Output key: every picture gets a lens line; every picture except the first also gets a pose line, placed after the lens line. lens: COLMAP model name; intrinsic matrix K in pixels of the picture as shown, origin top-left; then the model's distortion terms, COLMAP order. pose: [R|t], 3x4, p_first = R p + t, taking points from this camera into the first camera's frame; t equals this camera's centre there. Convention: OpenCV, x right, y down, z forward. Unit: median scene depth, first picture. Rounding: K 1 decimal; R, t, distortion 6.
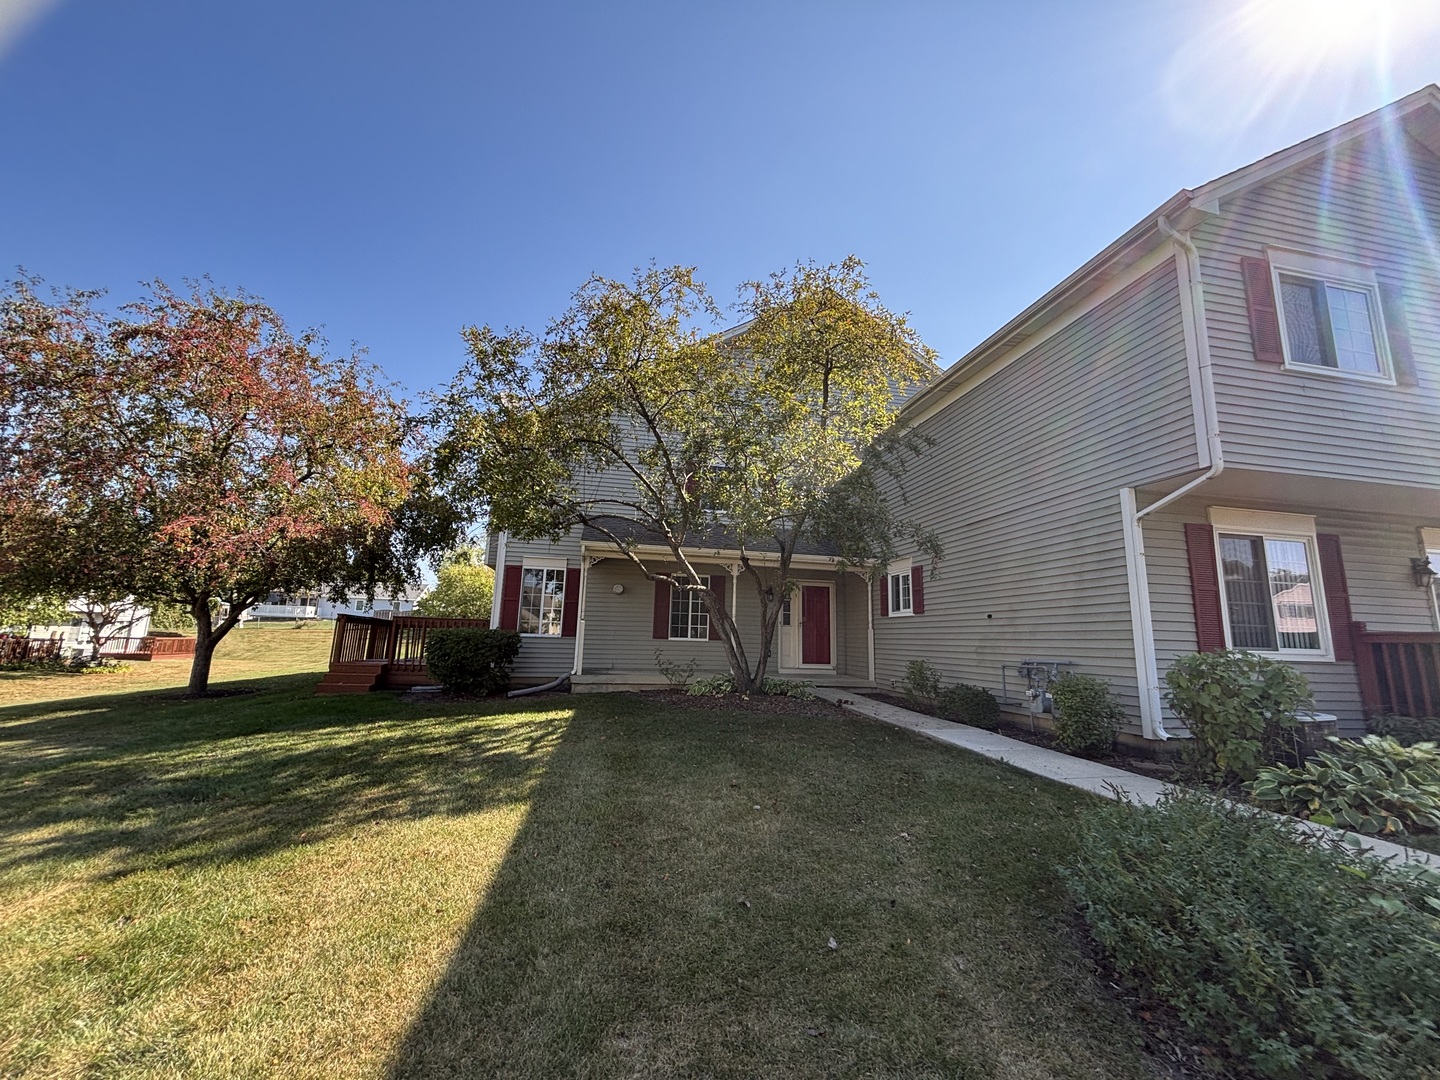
lens RADIAL K [[584.3, 0, 714.0], [0, 584.3, 541.0], [0, 0, 1]] dist [0.016681, -0.000669]
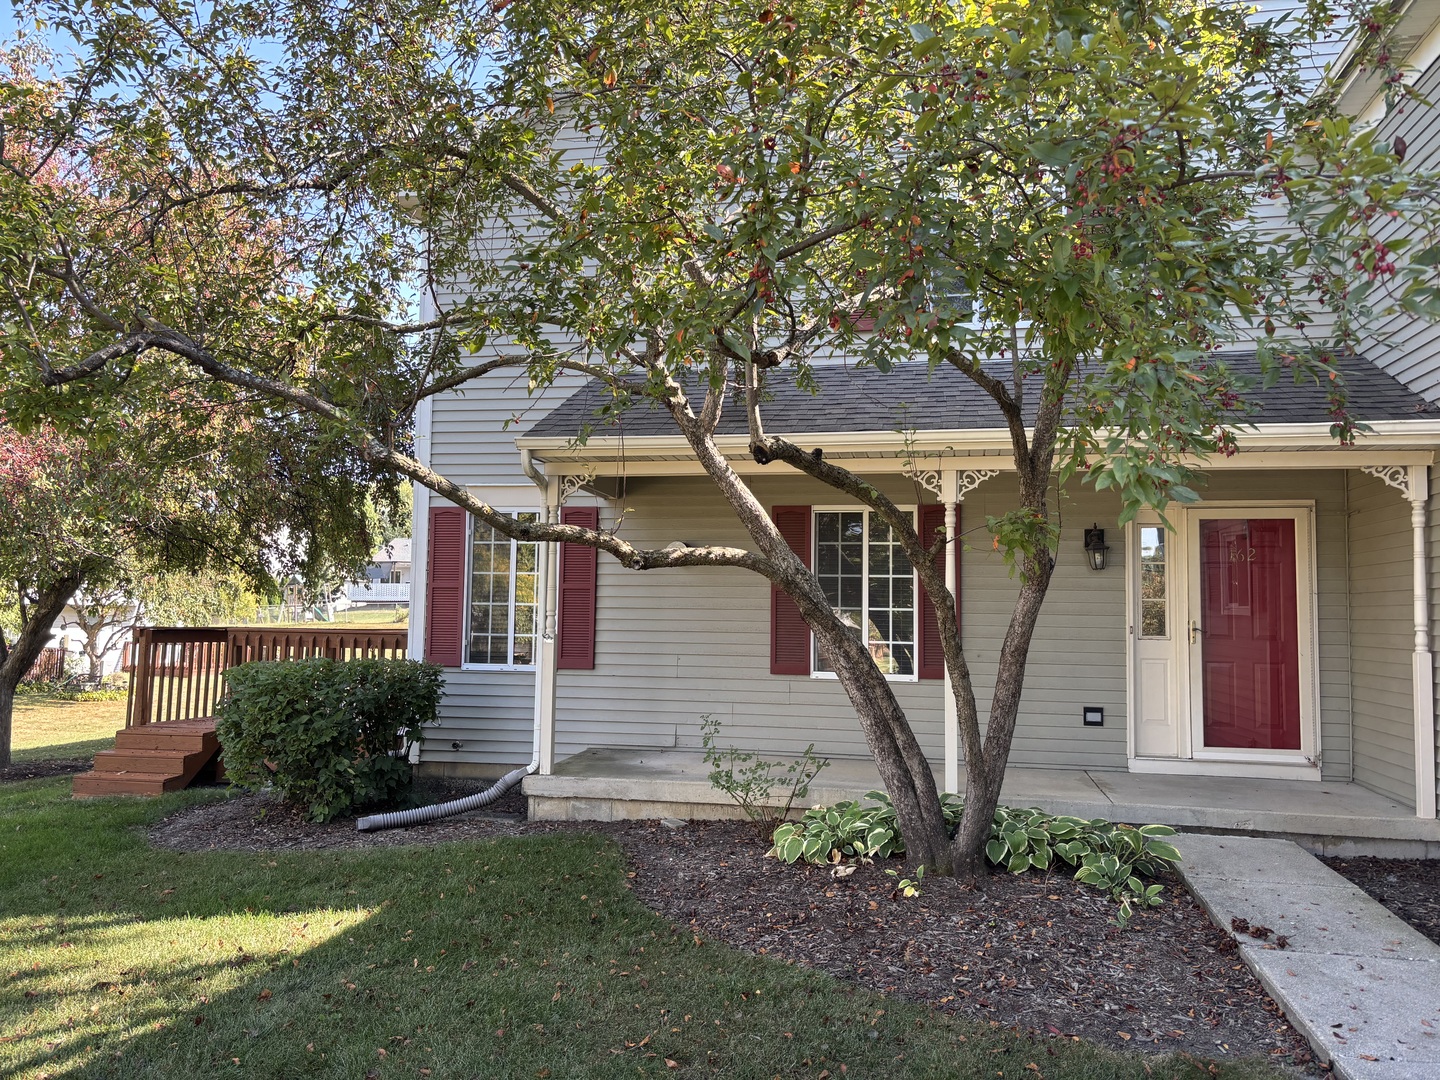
lens RADIAL K [[1083.2, 0, 724.2], [0, 1083.2, 538.6], [0, 0, 1]] dist [0.009617, -0.001772]
pose [[0.917430, -0.043850, -0.395473, 0.171767], [0.078910, 0.994219, 0.072819, 0.022687], [0.389994, -0.098014, 0.915586, 0.365002]]
